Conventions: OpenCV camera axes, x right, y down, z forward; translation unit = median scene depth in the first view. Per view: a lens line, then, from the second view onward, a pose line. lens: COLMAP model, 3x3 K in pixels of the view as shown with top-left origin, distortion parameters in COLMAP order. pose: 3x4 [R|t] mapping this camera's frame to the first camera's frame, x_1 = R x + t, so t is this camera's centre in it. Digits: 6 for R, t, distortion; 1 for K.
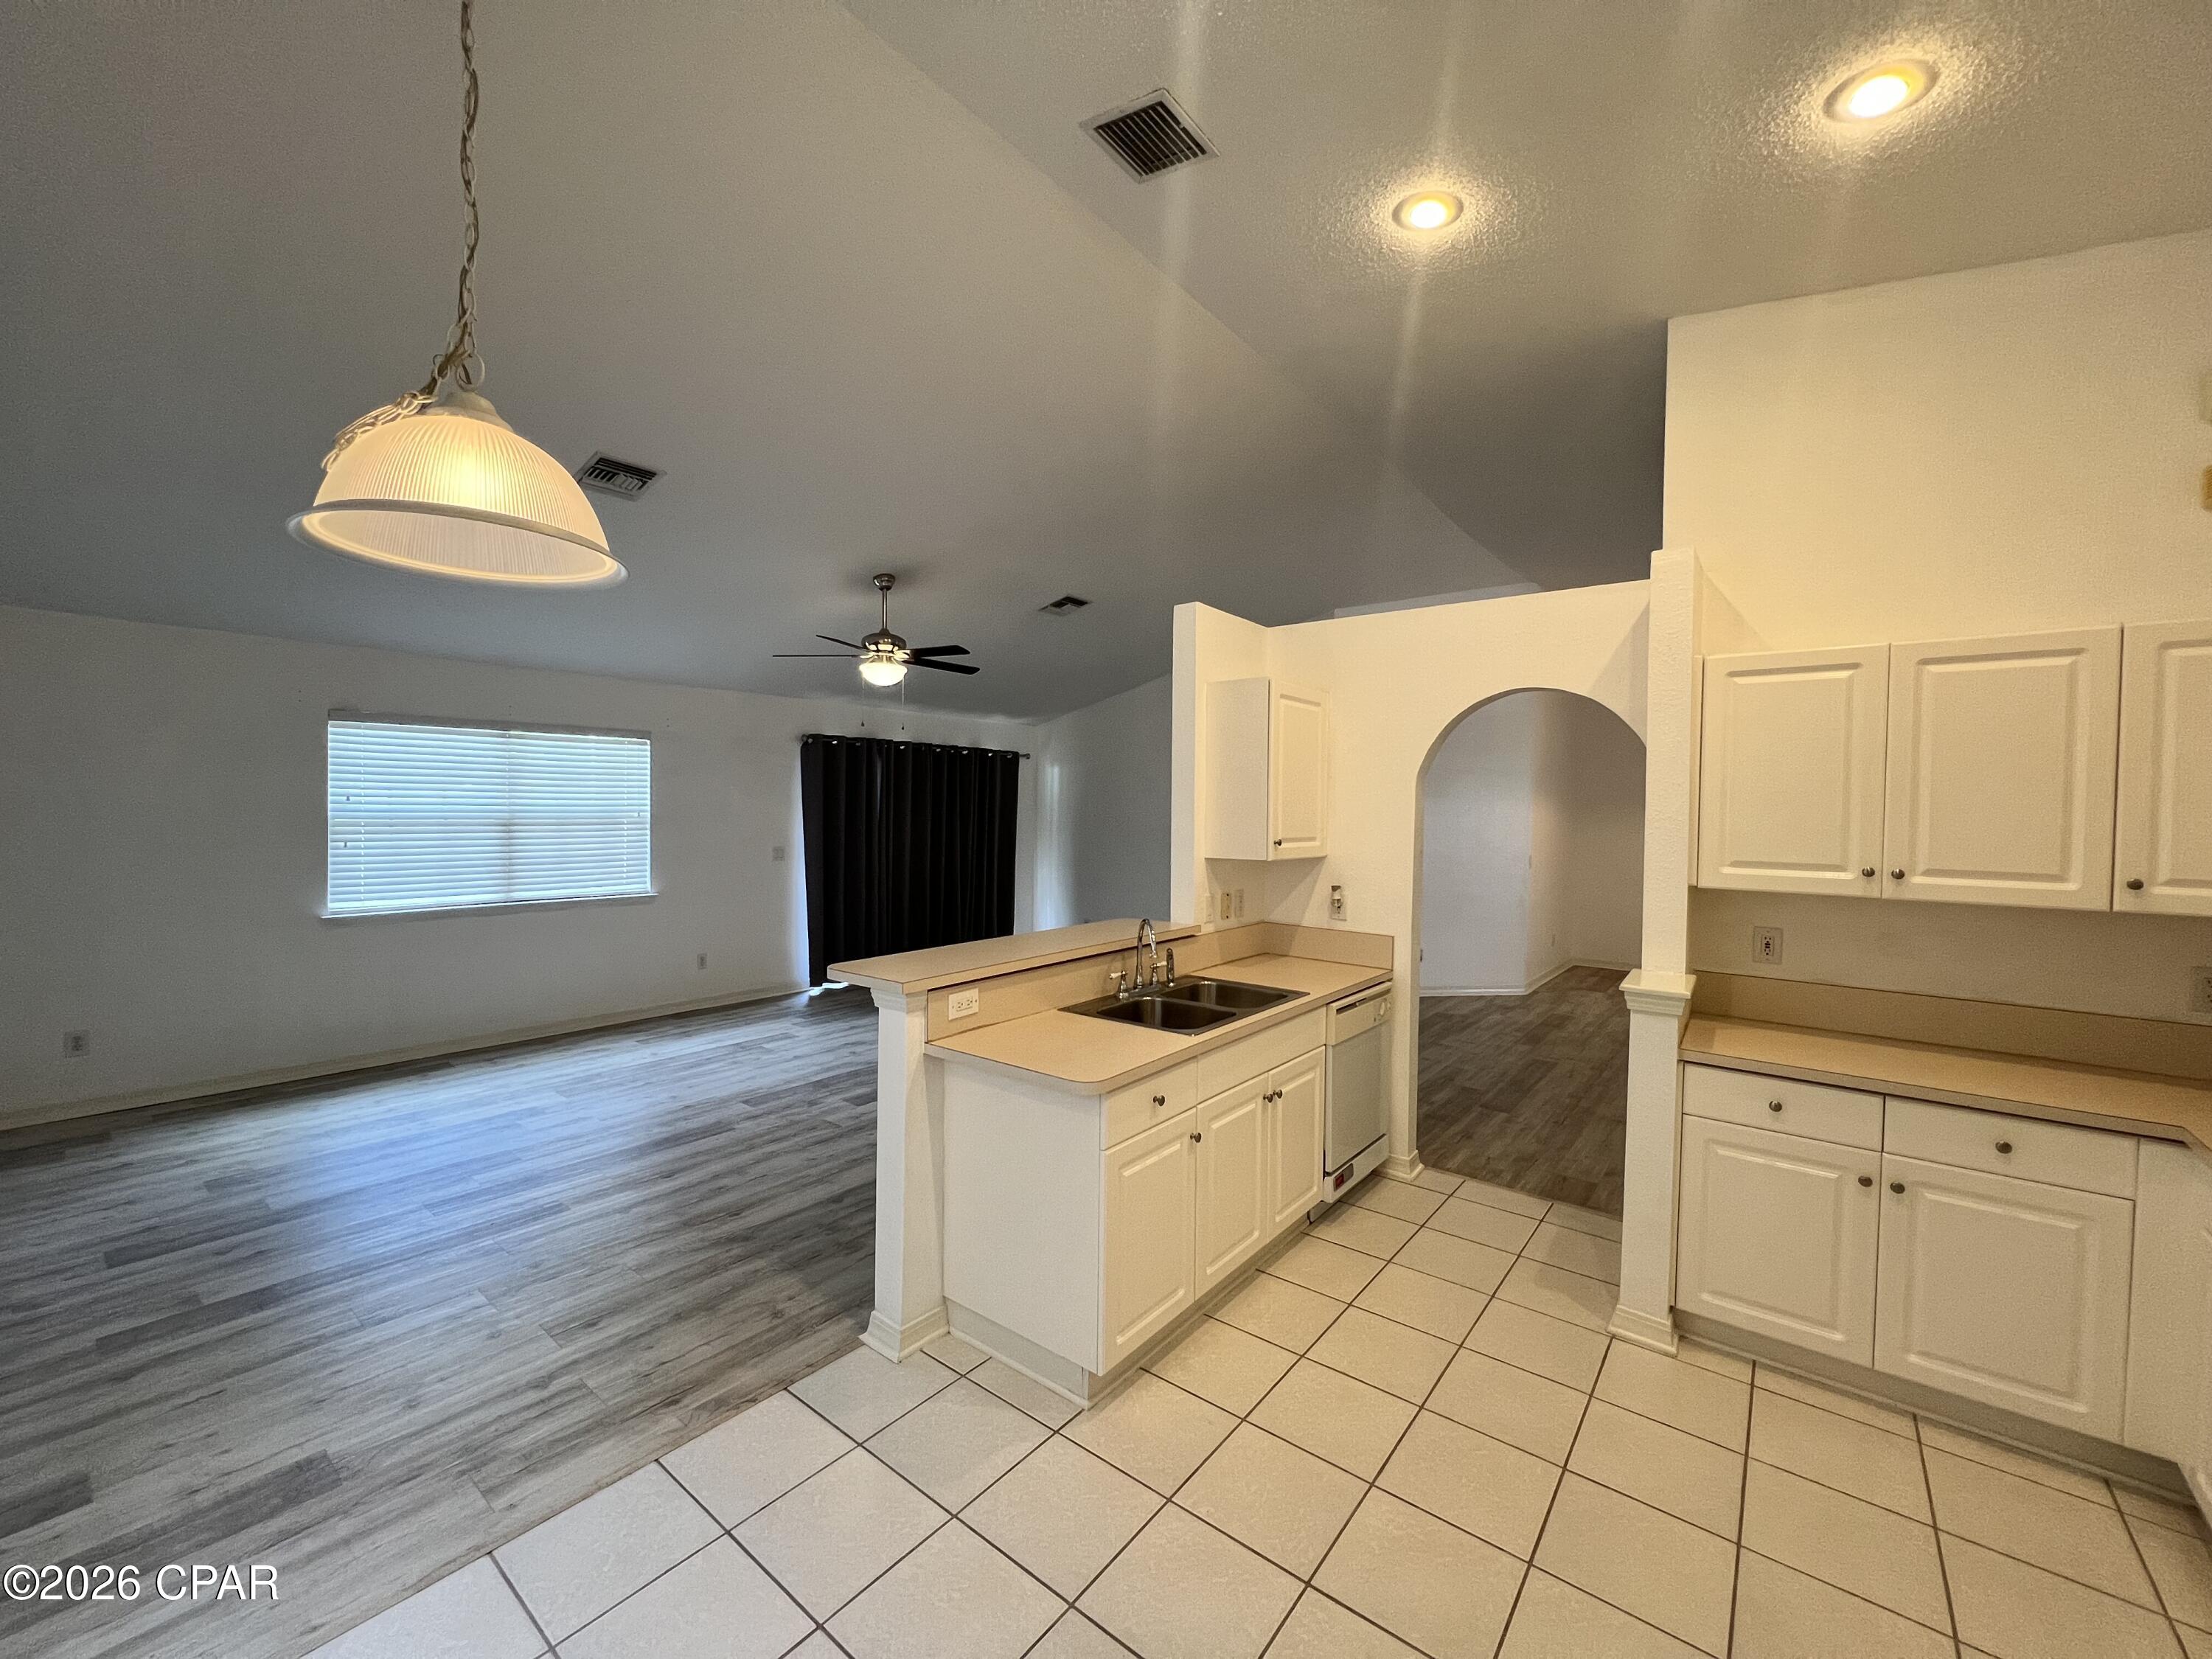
lens RADIAL K [[885.6, 0, 1104.0], [0, 885.6, 832.8], [0, 0, 1]] dist [-0.001688, 0.000129]
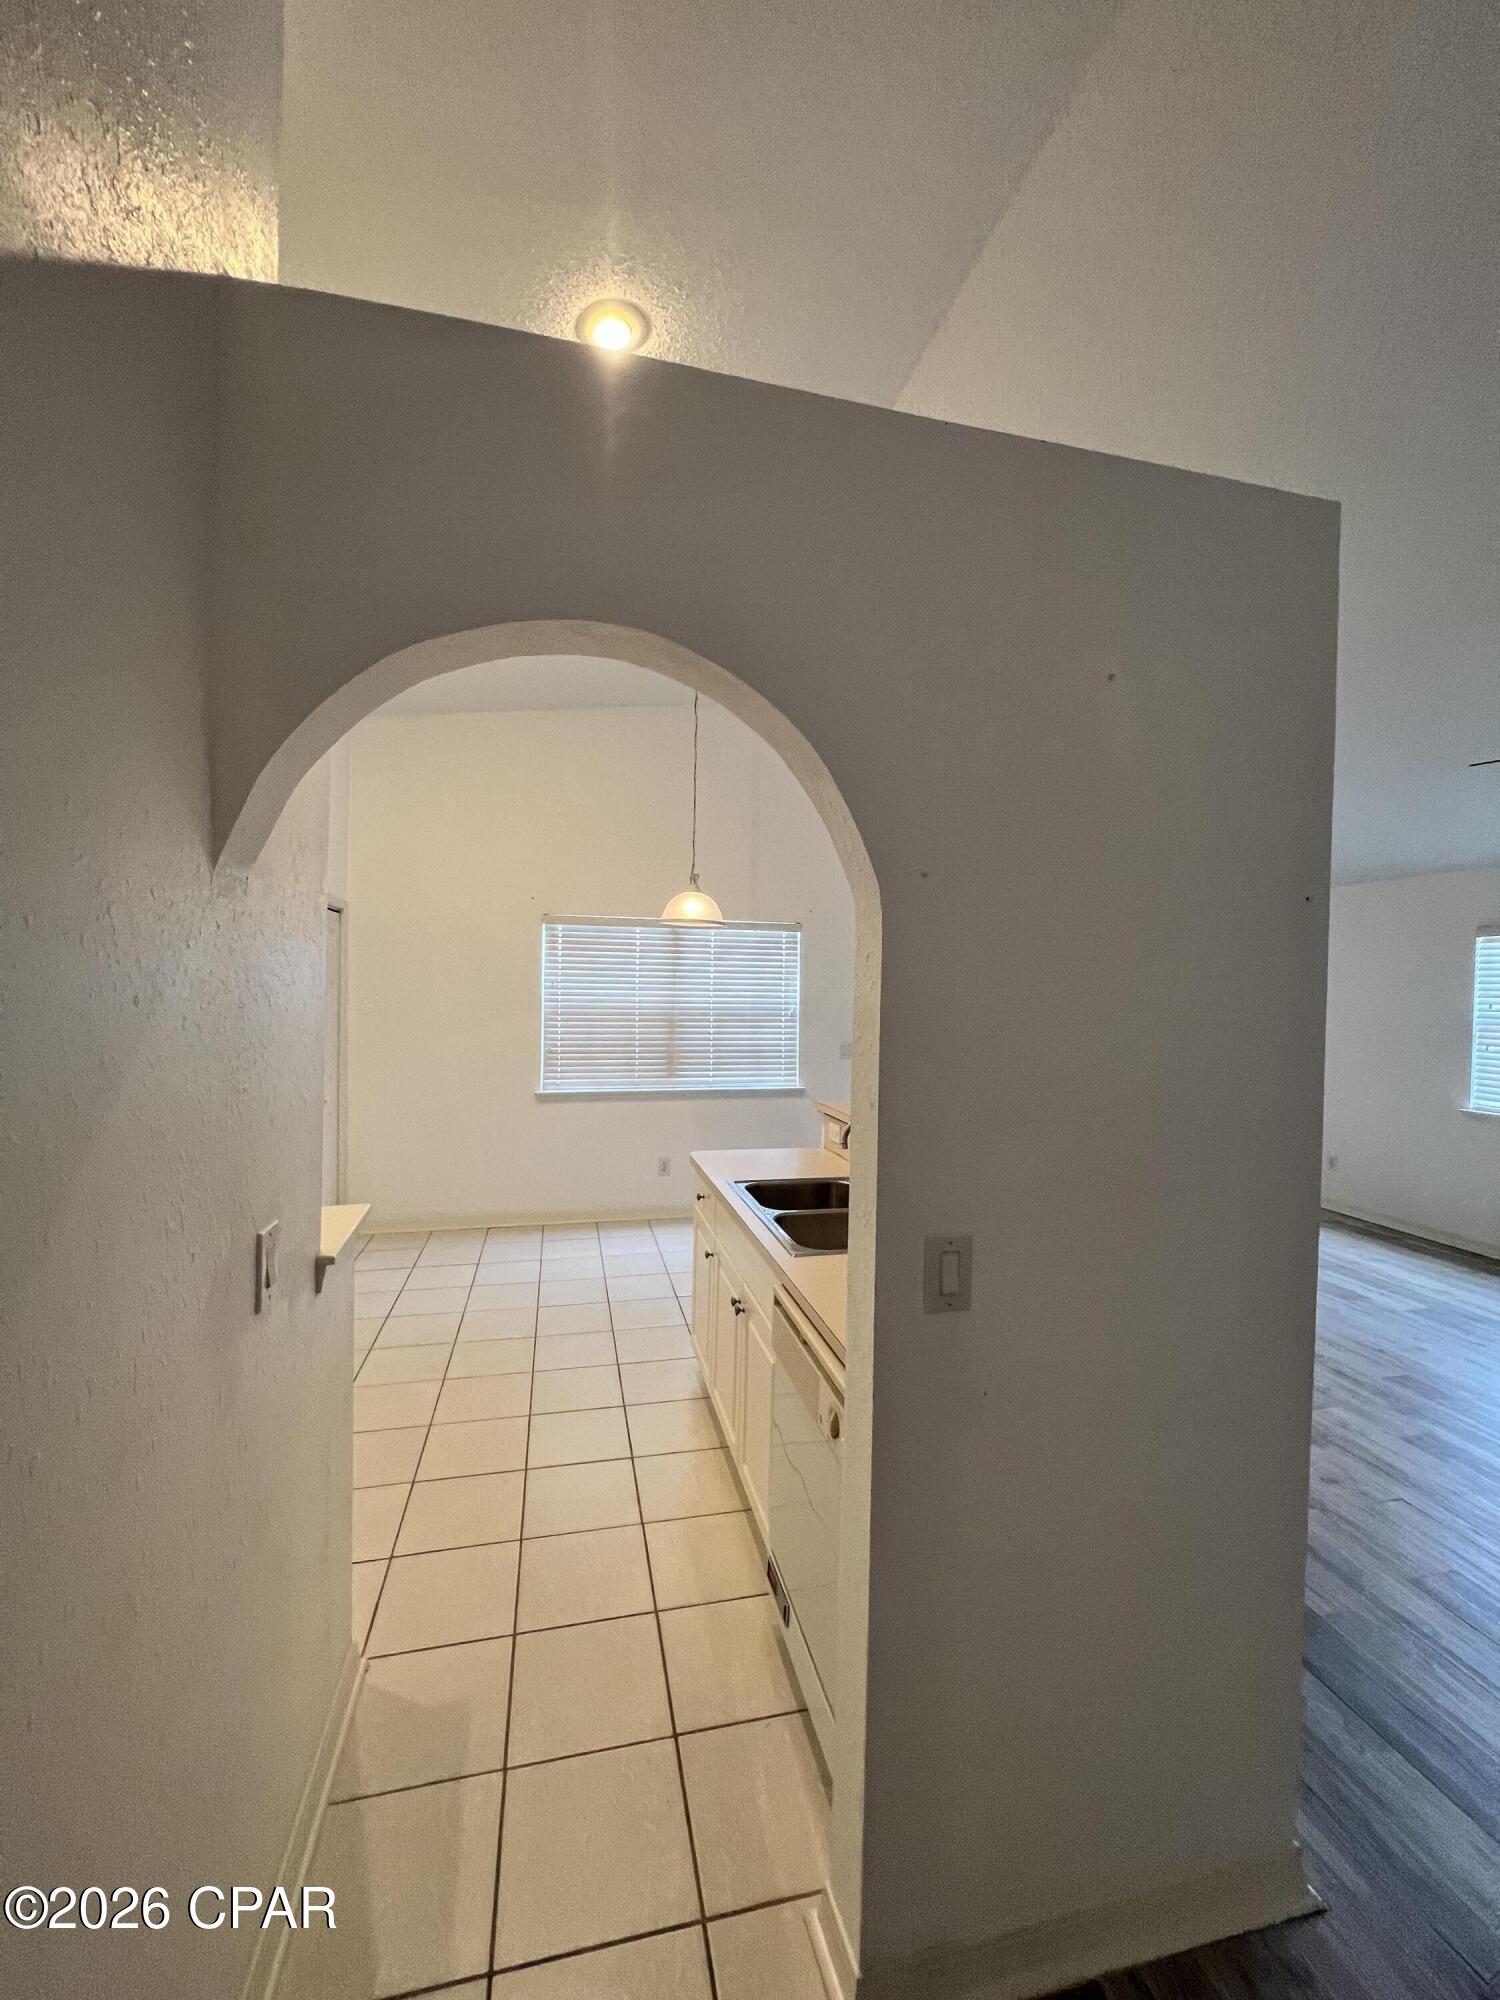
lens RADIAL K [[800.7, 0, 751.4], [0, 800.7, 1005.9], [0, 0, 1]] dist [-0.001688, 0.000129]
pose [[-0.615758, -0.011625, -0.787849, 0.729942], [-0.052519, 0.998273, 0.026317, -0.026107], [0.786183, 0.057582, -0.615305, 1.321971]]
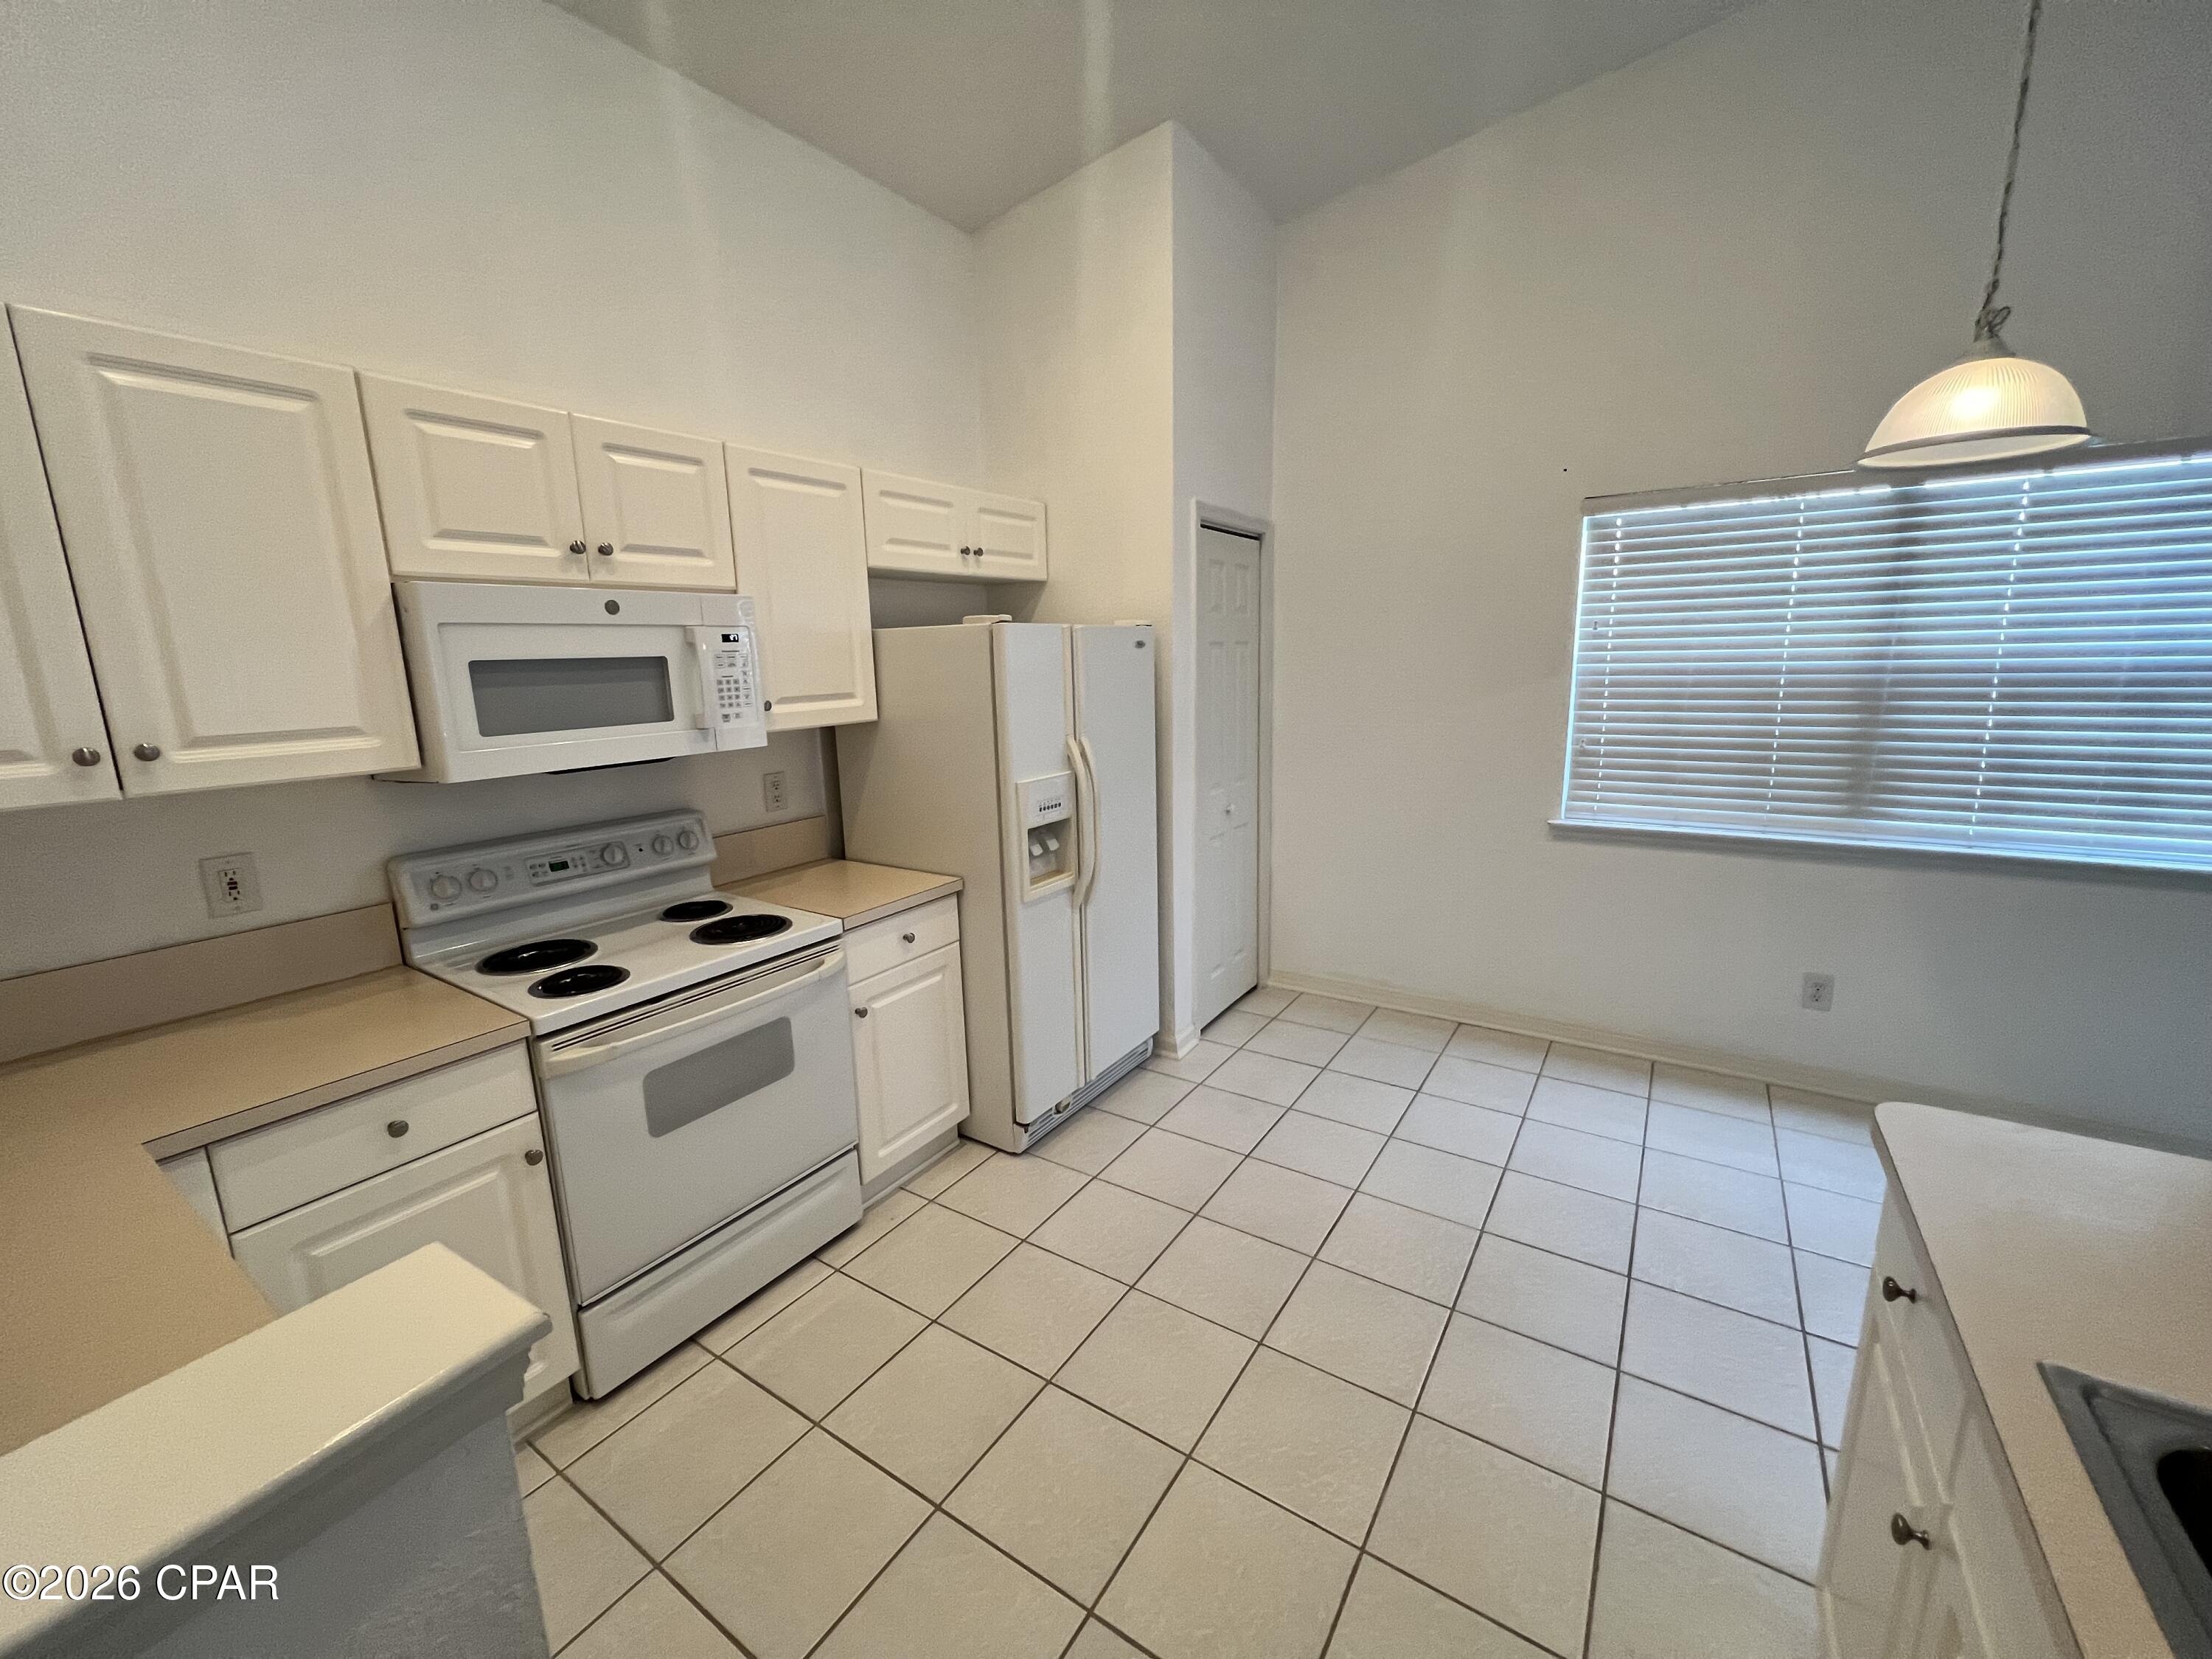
lens RADIAL K [[885.6, 0, 1107.0], [0, 885.6, 829.5], [0, 0, 1]] dist [-0.001688, 0.000129]
pose [[-0.995969, 0.026223, -0.085775, 0.346802], [0.006292, 0.974378, 0.224830, -0.014377], [0.089473, 0.223384, -0.970615, 0.971655]]
